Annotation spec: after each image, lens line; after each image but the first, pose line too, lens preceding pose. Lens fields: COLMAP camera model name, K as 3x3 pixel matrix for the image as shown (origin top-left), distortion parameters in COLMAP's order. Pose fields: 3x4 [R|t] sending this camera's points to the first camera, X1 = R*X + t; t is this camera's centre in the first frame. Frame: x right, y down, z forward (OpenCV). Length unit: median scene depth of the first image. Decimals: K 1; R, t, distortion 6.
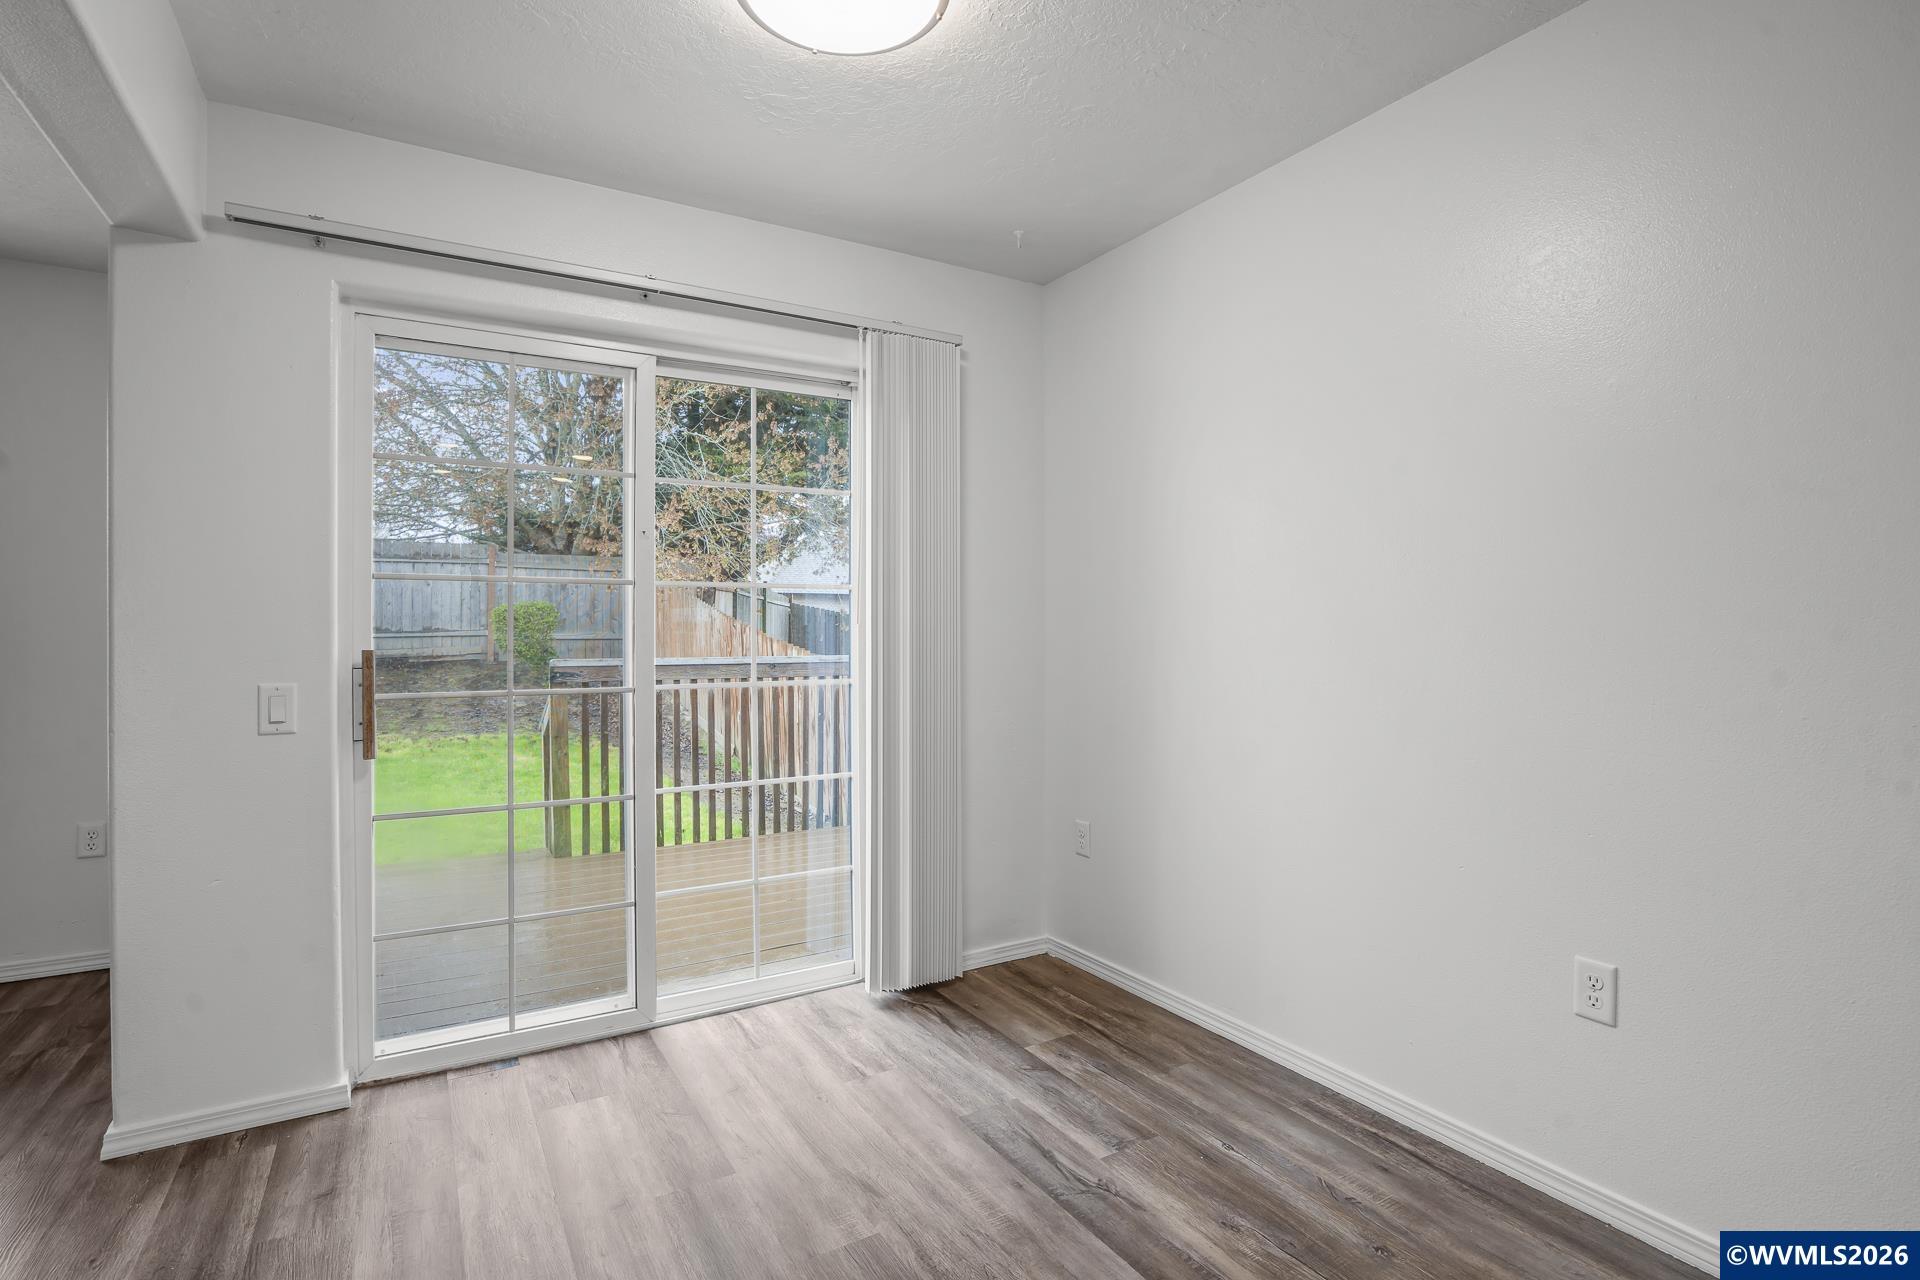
lens RADIAL K [[915.7, 0, 967.5], [0, 915.7, 622.8], [0, 0, 1]] dist [-0.043477, 0.007412]
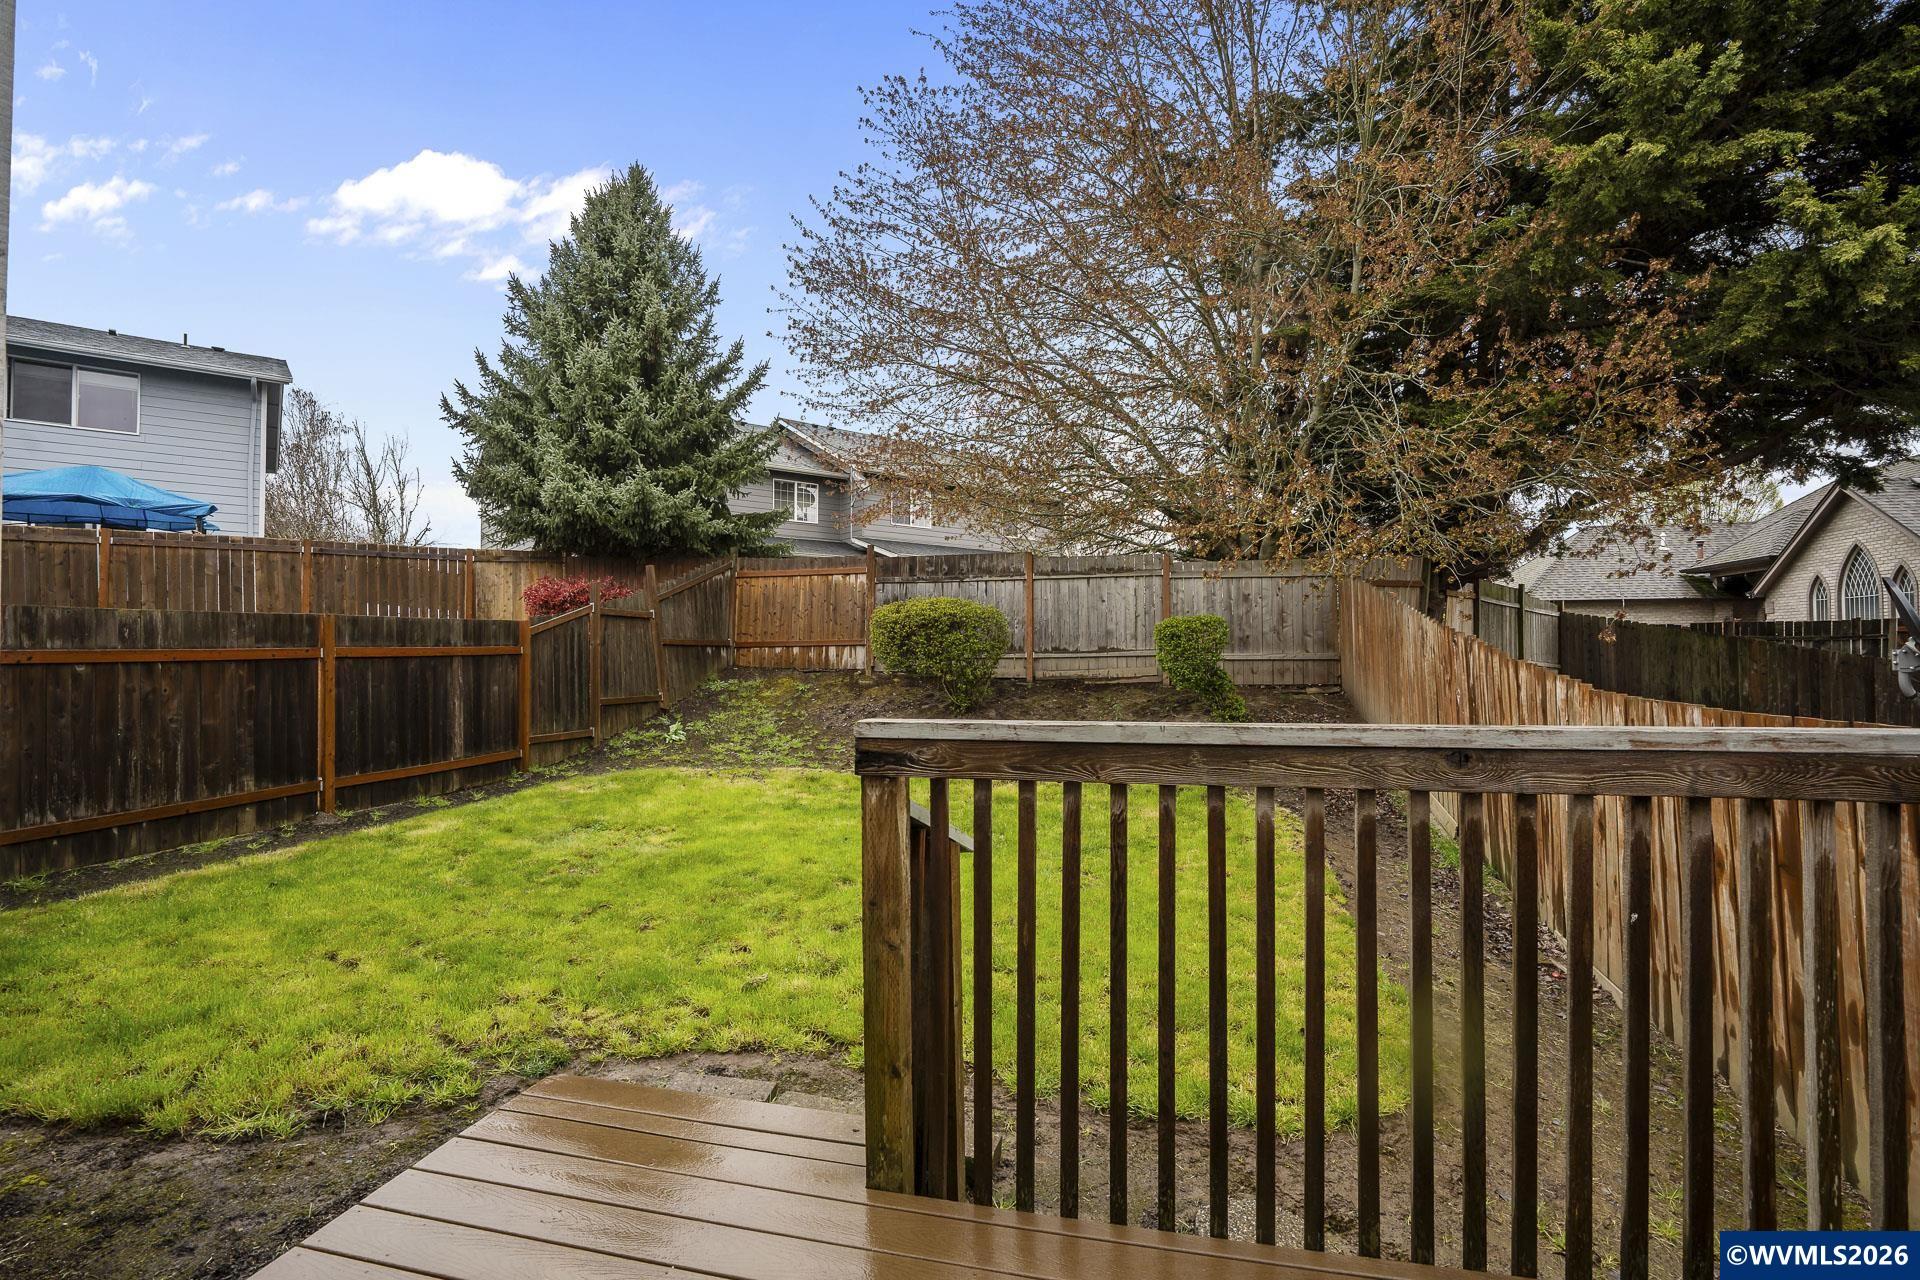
lens RADIAL K [[899.2, 0, 951.5], [0, 899.2, 643.0], [0, 0, 1]] dist [-0.060096, 0.021617]
pose [[0.695760, -0.010266, -0.718201, -0.043040], [0.011168, 0.999932, -0.003473, 0.002516], [0.718188, -0.005605, 0.695827, 0.246291]]
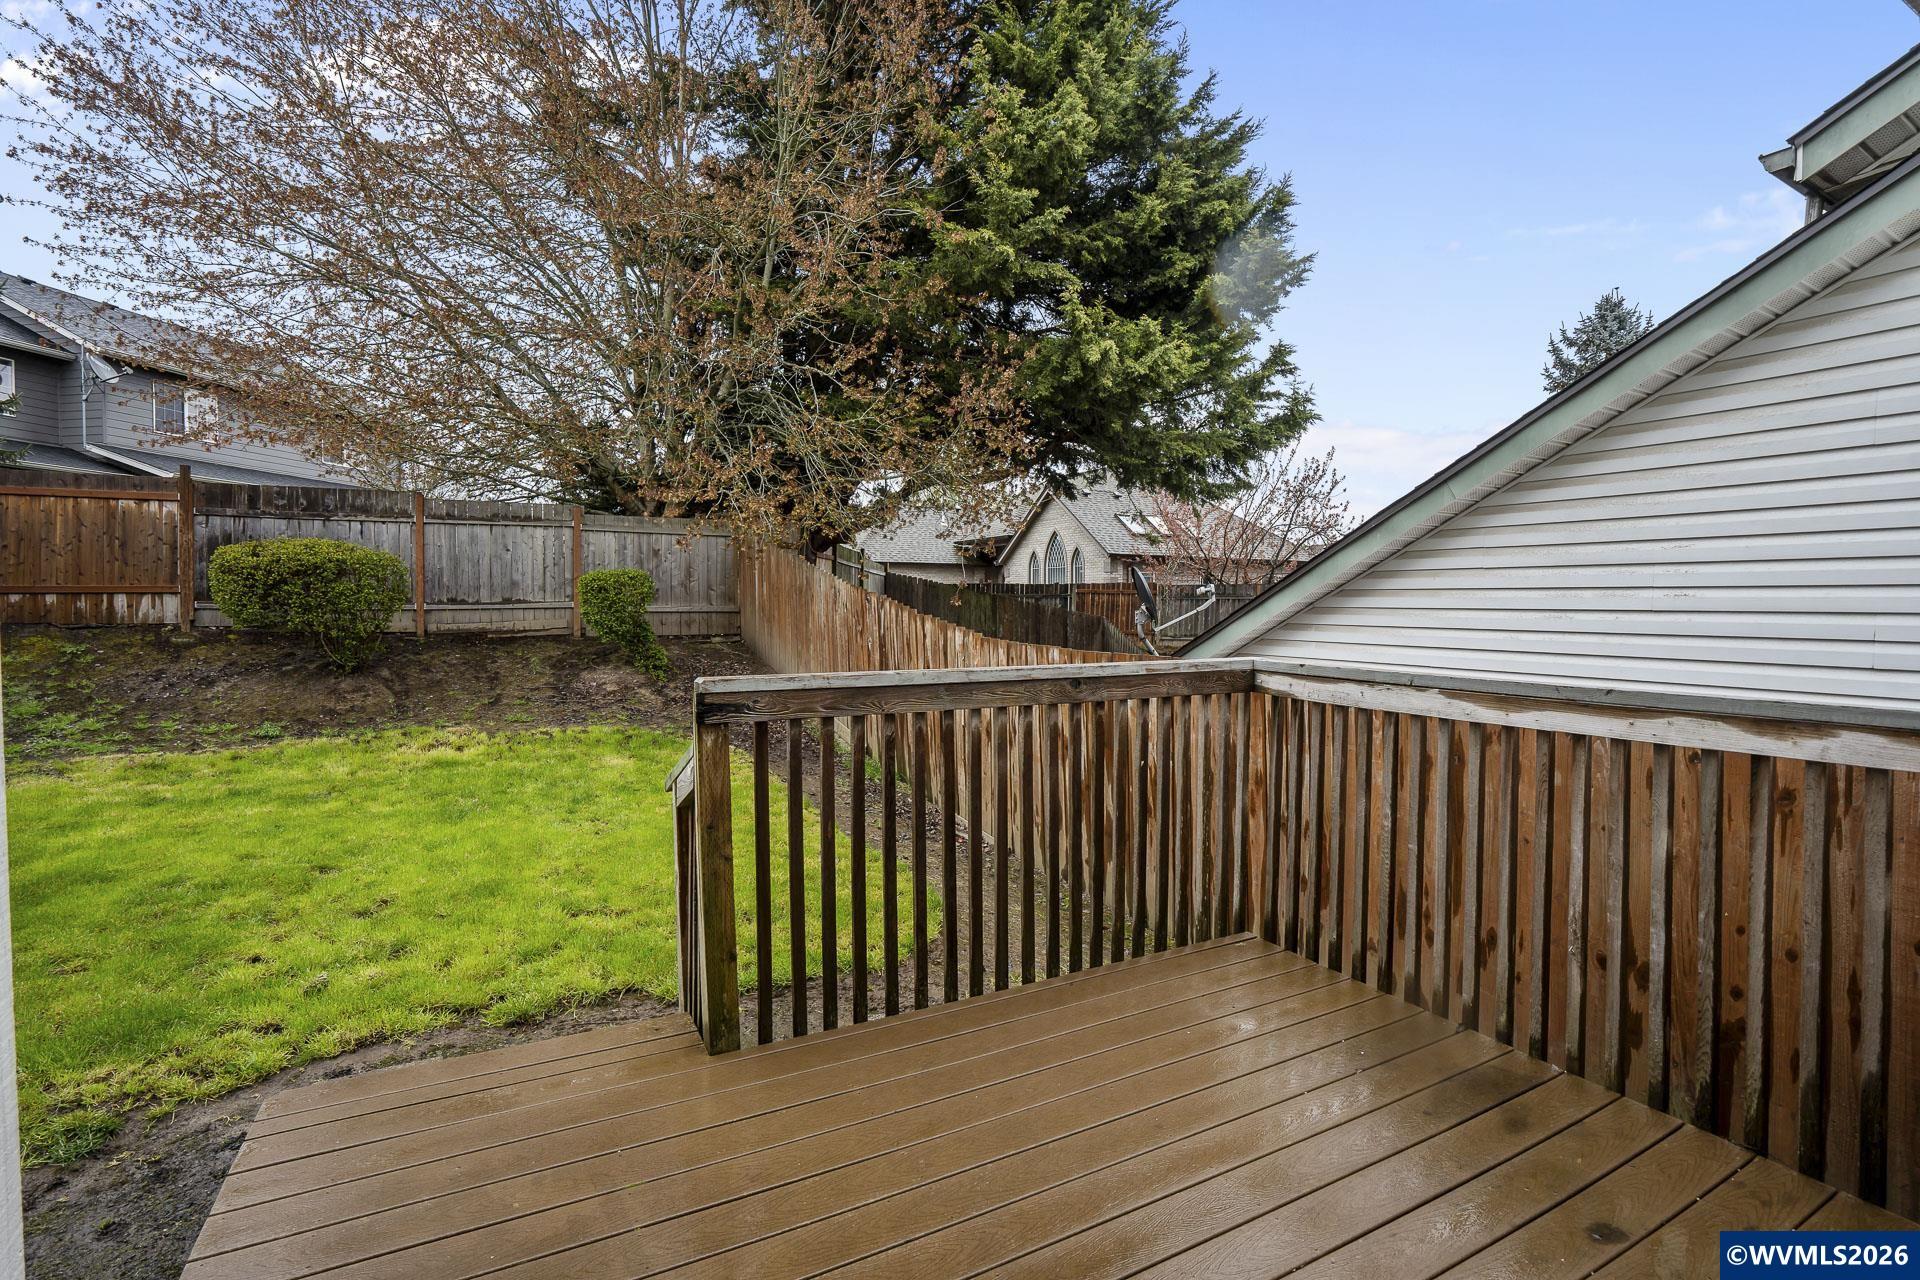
lens RADIAL K [[889.3, 0, 966.8], [0, 889.3, 630.9], [0, 0, 1]] dist [-0.058463, 0.020332]
pose [[0.997767, 0.007742, -0.066338, -0.091494], [-0.004847, 0.999033, 0.043696, -0.002702], [0.066612, -0.043277, 0.996840, 0.171239]]
